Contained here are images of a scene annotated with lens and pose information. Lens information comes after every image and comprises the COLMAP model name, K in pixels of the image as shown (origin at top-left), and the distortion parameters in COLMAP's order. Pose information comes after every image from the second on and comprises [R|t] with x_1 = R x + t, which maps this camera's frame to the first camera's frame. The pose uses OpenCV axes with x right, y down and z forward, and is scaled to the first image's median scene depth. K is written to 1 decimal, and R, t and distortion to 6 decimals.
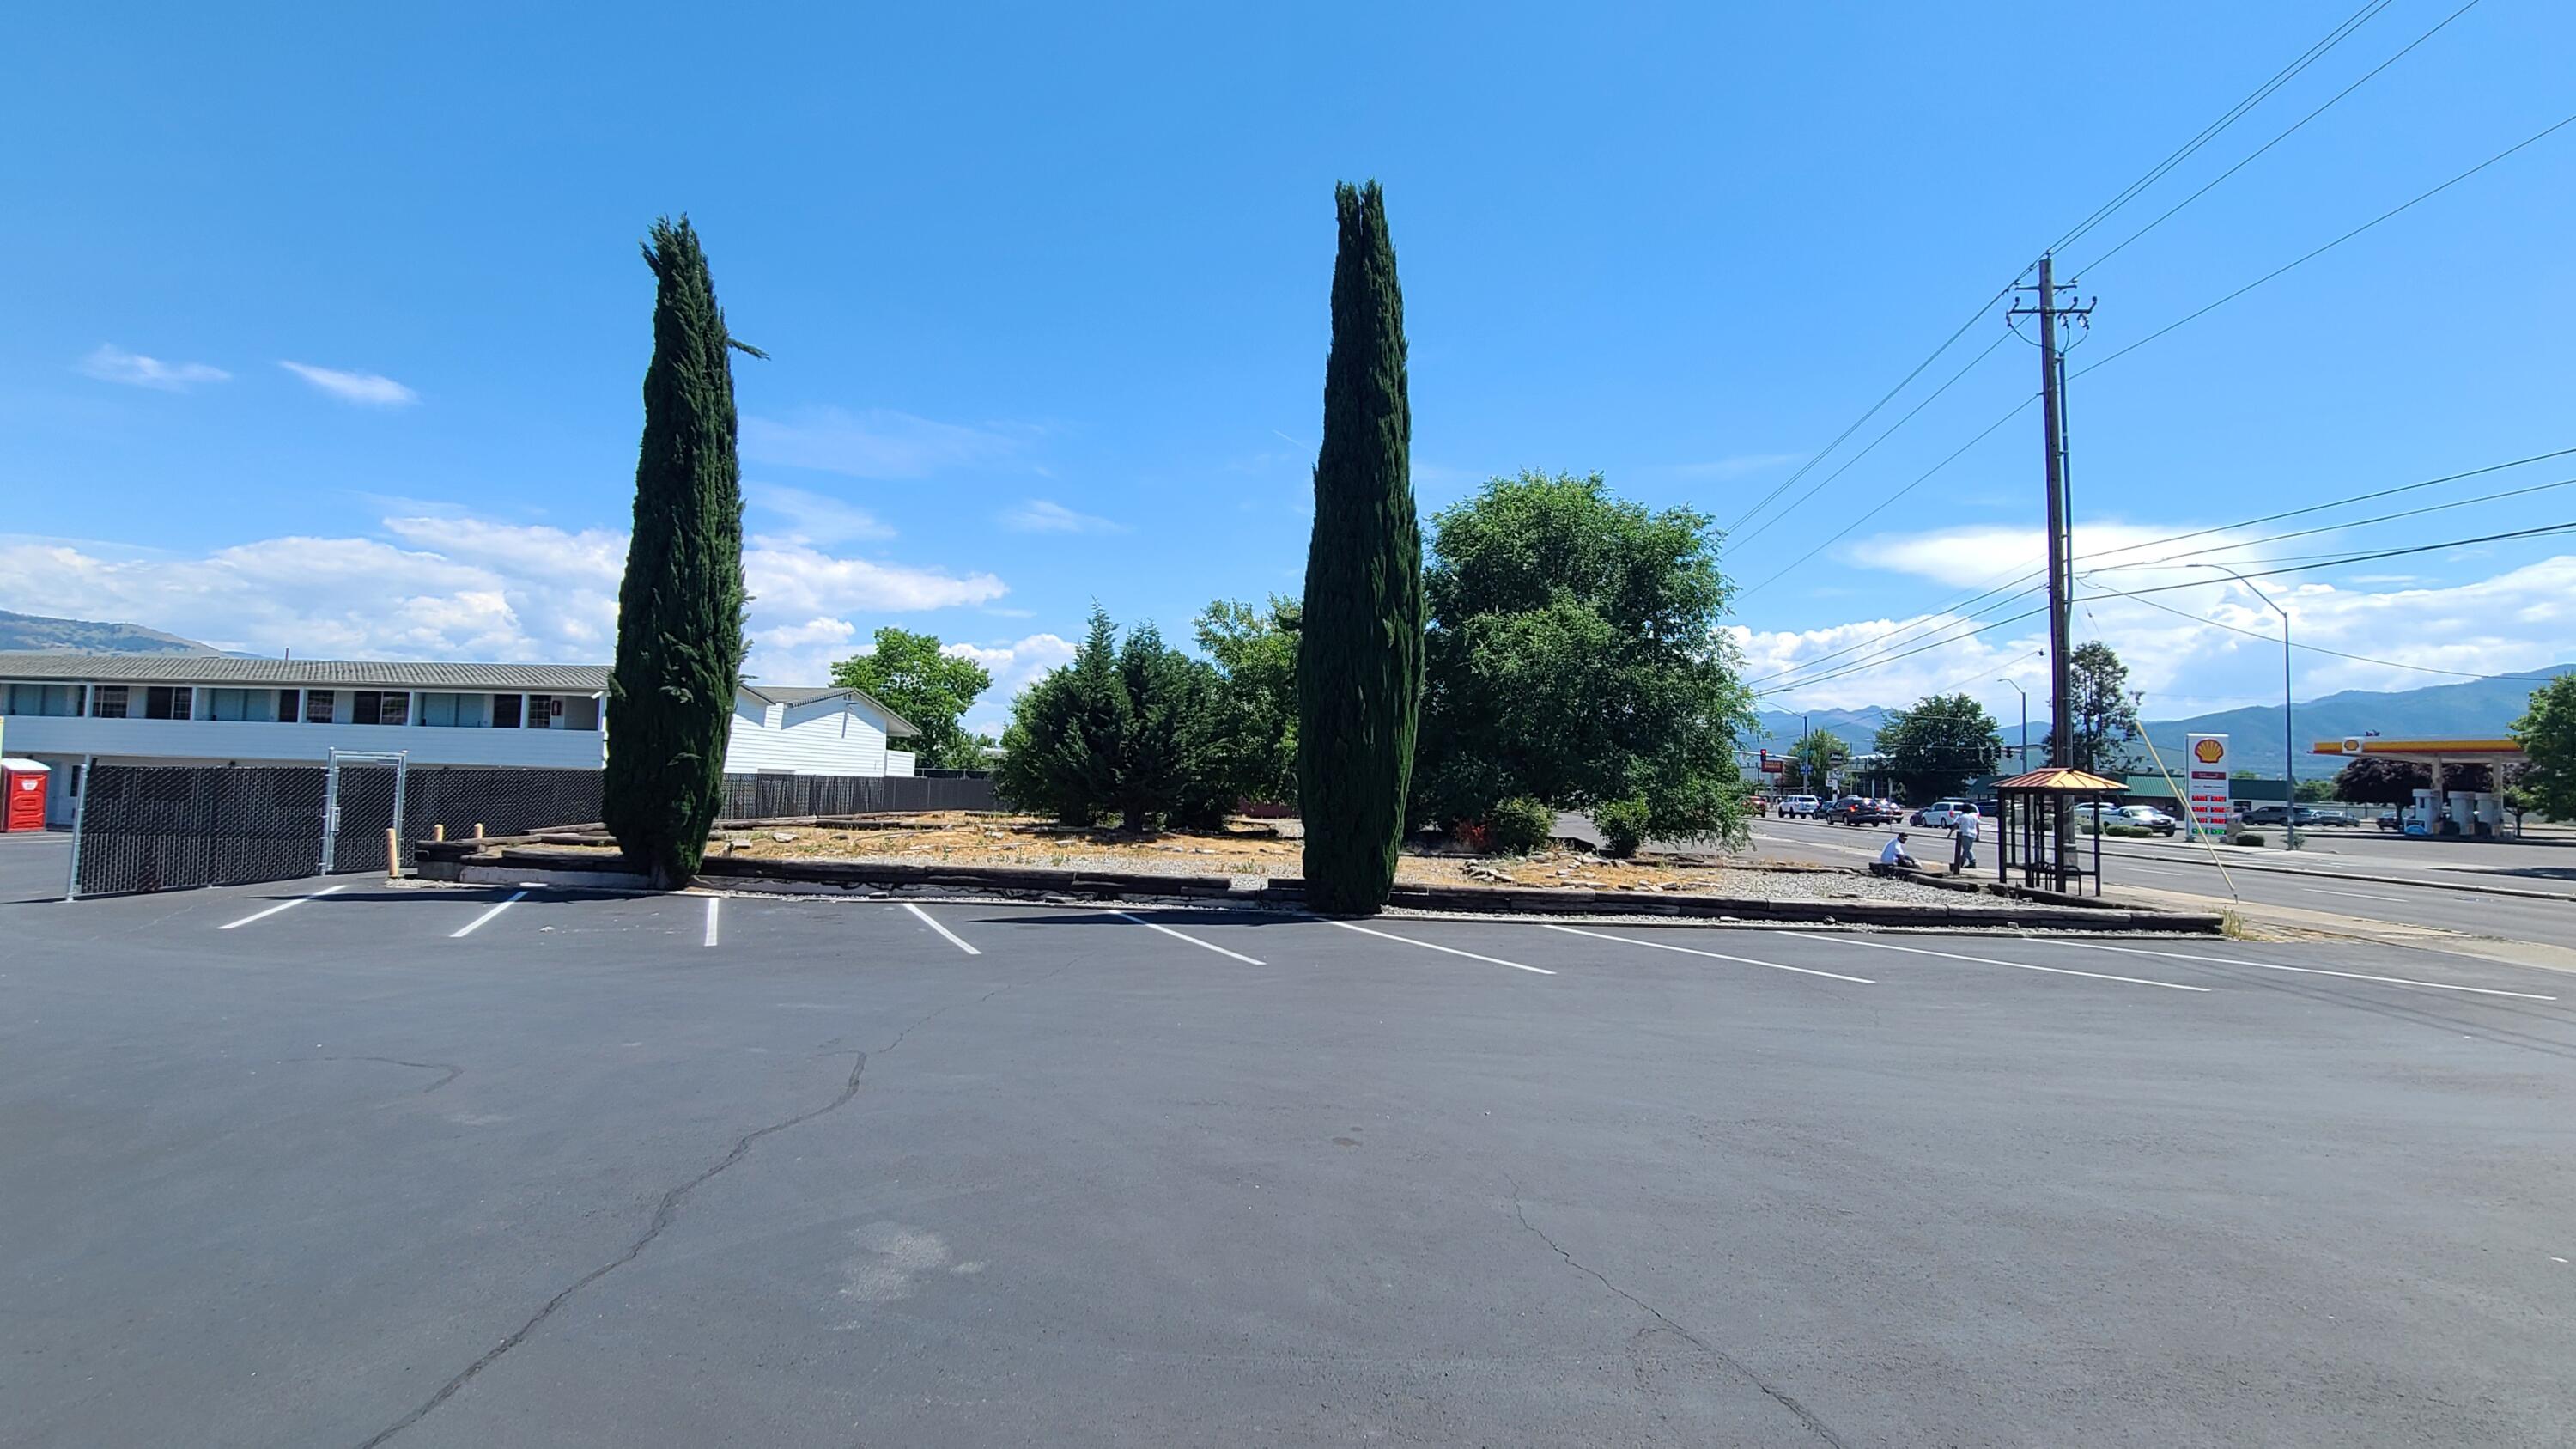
lens RADIAL K [[1380.8, 0, 1280.6], [0, 1380.8, 715.8], [0, 0, 1]] dist [0.001117, -0.000325]
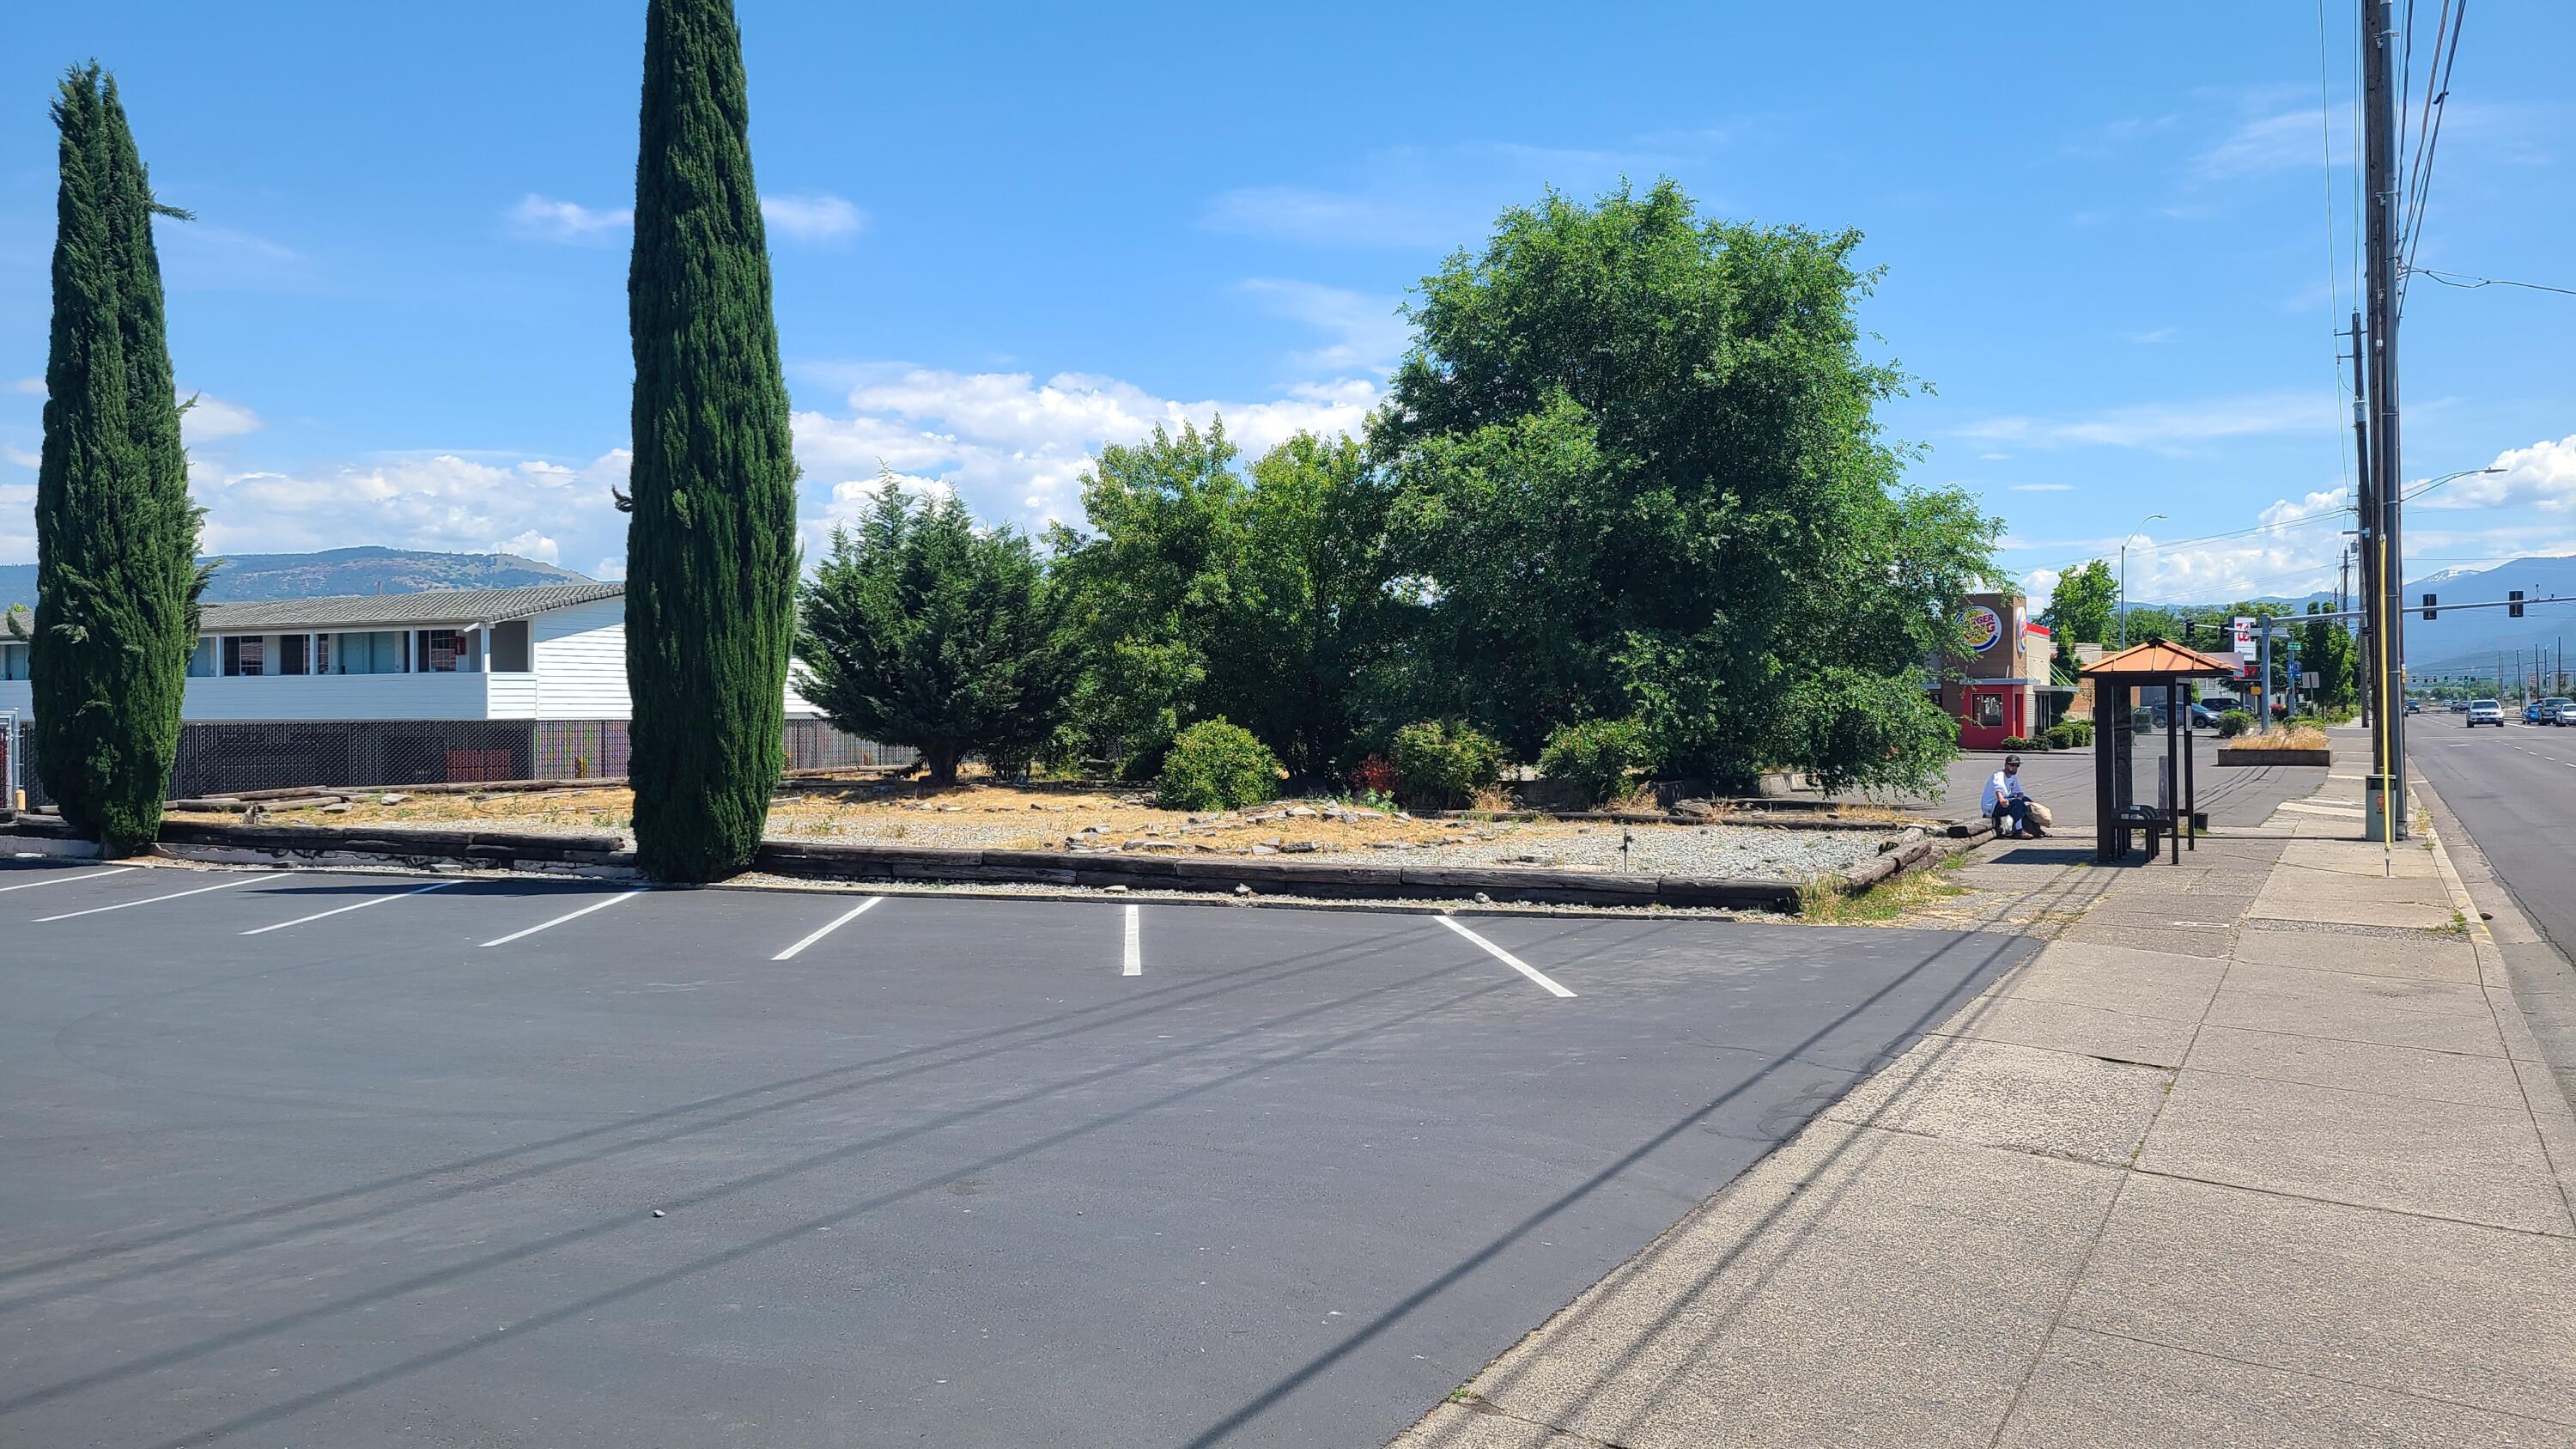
lens RADIAL K [[2245.6, 0, 1291.5], [0, 2245.6, 724.7], [0, 0, 1]] dist [0.048751, -0.002377]
pose [[0.907075, -0.031208, -0.419810, 0.802230], [0.053034, 0.997775, 0.040415, 0.022711], [0.417614, -0.058923, 0.906712, 0.021867]]
